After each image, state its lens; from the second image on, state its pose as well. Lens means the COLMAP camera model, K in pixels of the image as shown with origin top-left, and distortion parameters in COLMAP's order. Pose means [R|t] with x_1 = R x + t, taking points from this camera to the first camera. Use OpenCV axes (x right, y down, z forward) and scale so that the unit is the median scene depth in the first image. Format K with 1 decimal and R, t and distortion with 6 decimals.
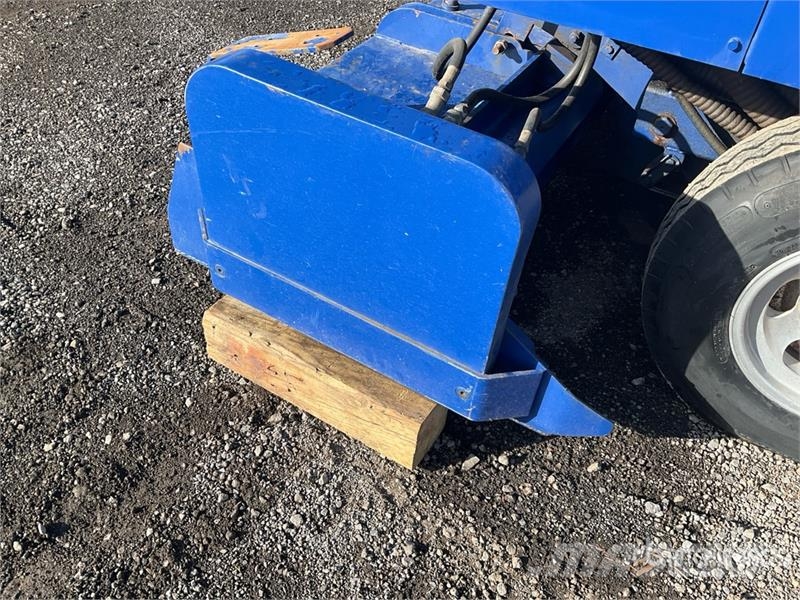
lens RADIAL K [[656.3, 0, 400.0], [0, 656.3, 300.0], [0, 0, 1]] dist [0.083745, -0.149798]
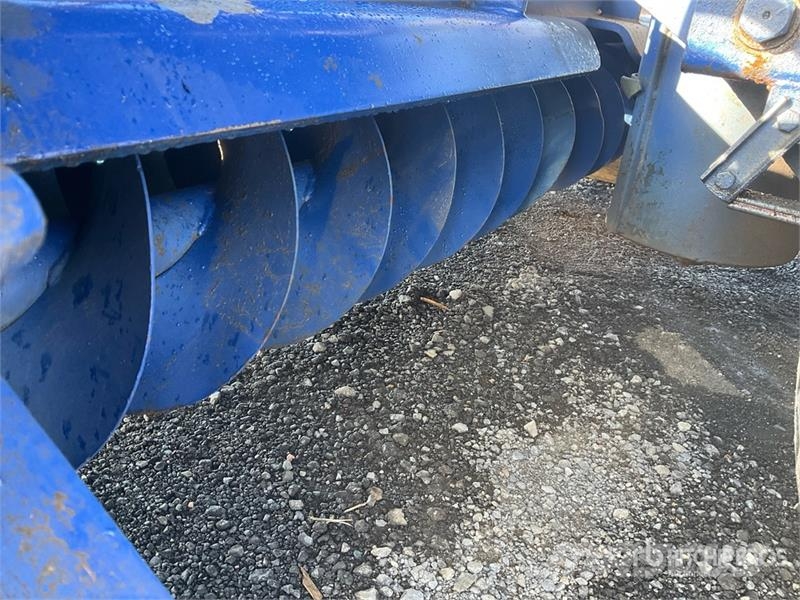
lens RADIAL K [[656.3, 0, 400.0], [0, 656.3, 300.0], [0, 0, 1]] dist [0.083745, -0.149798]
pose [[0.998638, 0.051092, 0.010551, 0.154421], [-0.045180, 0.948091, -0.314773, 0.018967], [-0.026086, 0.313867, 0.949108, 0.566861]]
